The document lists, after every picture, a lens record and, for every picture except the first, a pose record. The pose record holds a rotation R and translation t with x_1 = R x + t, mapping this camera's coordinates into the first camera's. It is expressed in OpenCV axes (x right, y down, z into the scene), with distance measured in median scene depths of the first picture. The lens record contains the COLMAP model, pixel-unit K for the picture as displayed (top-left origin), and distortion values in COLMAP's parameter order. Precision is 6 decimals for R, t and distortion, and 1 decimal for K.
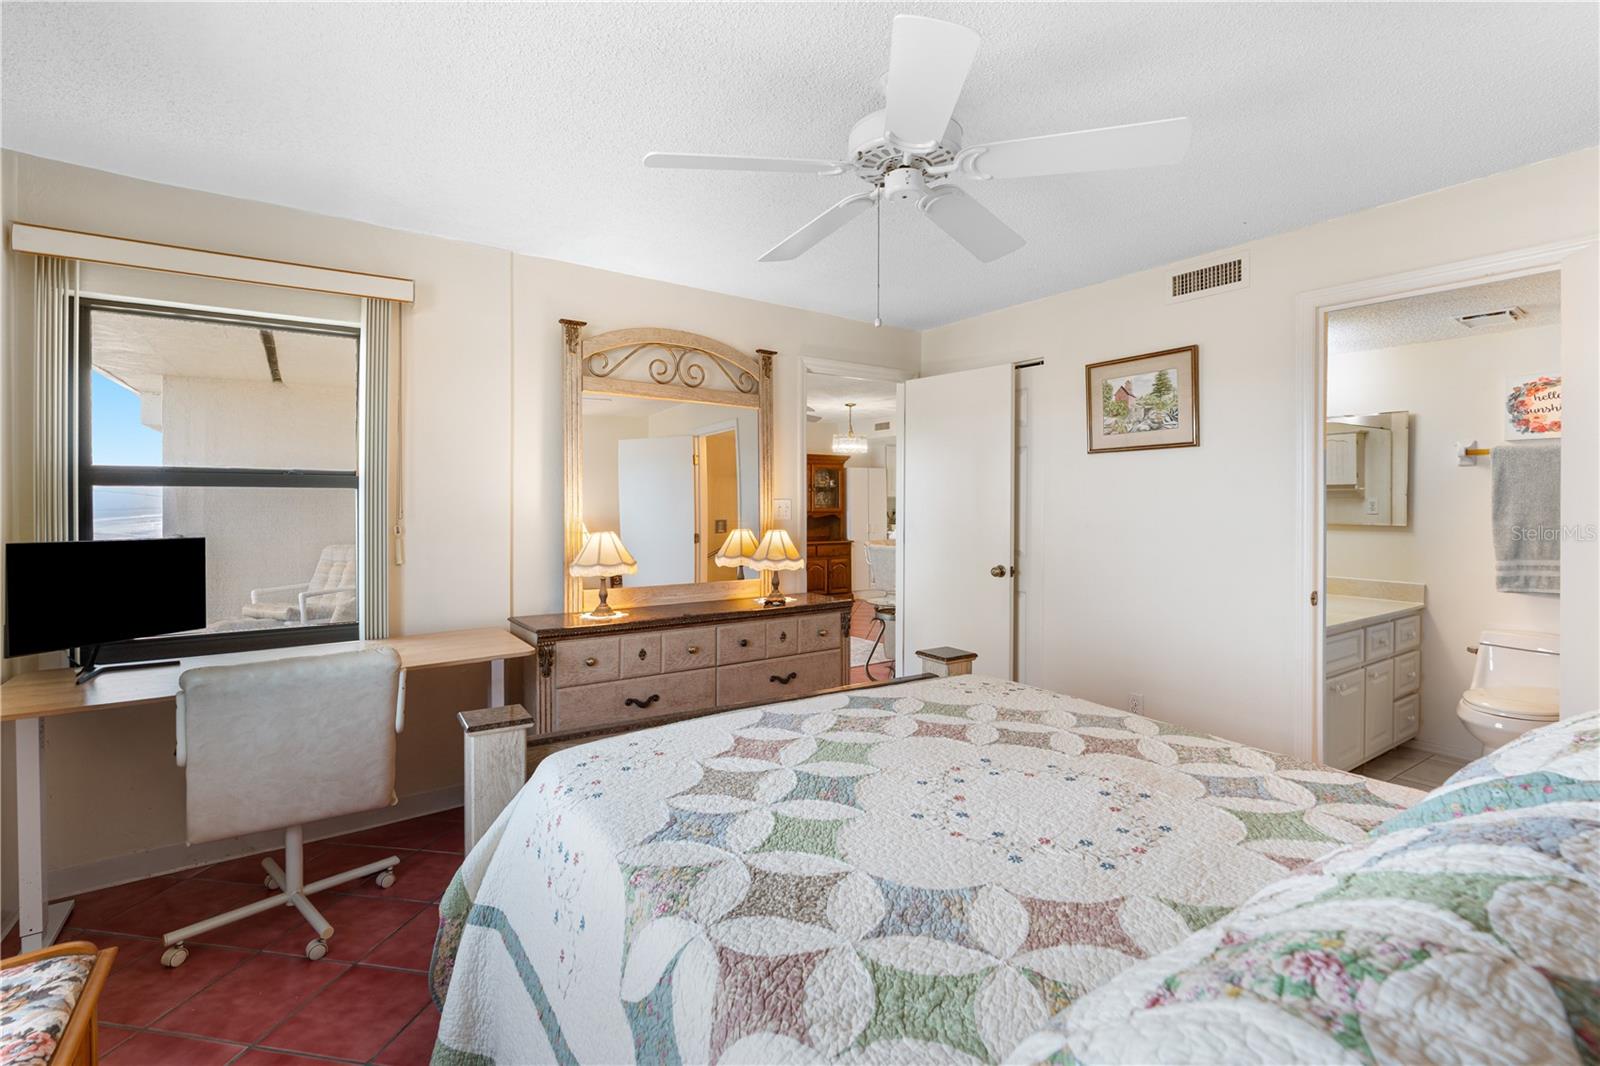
lens RADIAL K [[730.8, 0, 804.3], [0, 730.8, 500.3], [0, 0, 1]] dist [0.000253, 0.000421]
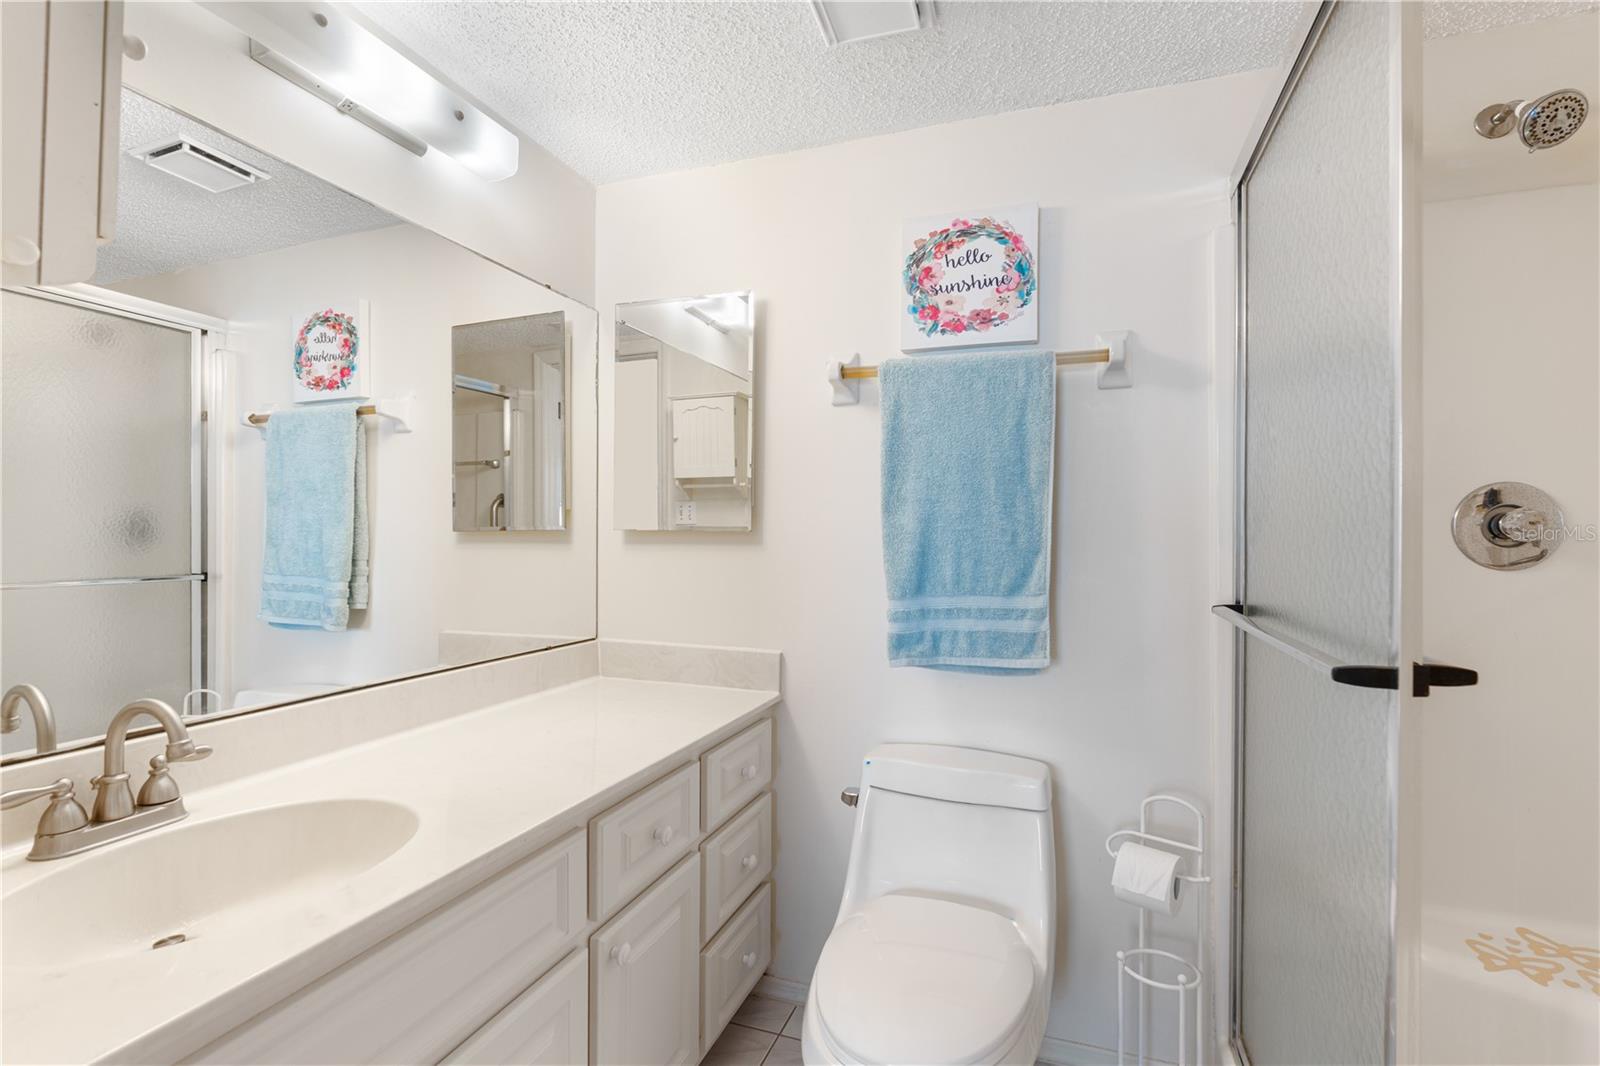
lens RADIAL K [[759.5, 0, 790.2], [0, 759.5, 548.2], [0, 0, 1]] dist [-0.000702, 0.001023]
pose [[0.815951, -0.005773, 0.578092, 0.618317], [0.001497, 0.999968, 0.007873, 0.045162], [-0.578119, -0.005559, 0.815934, 0.644044]]
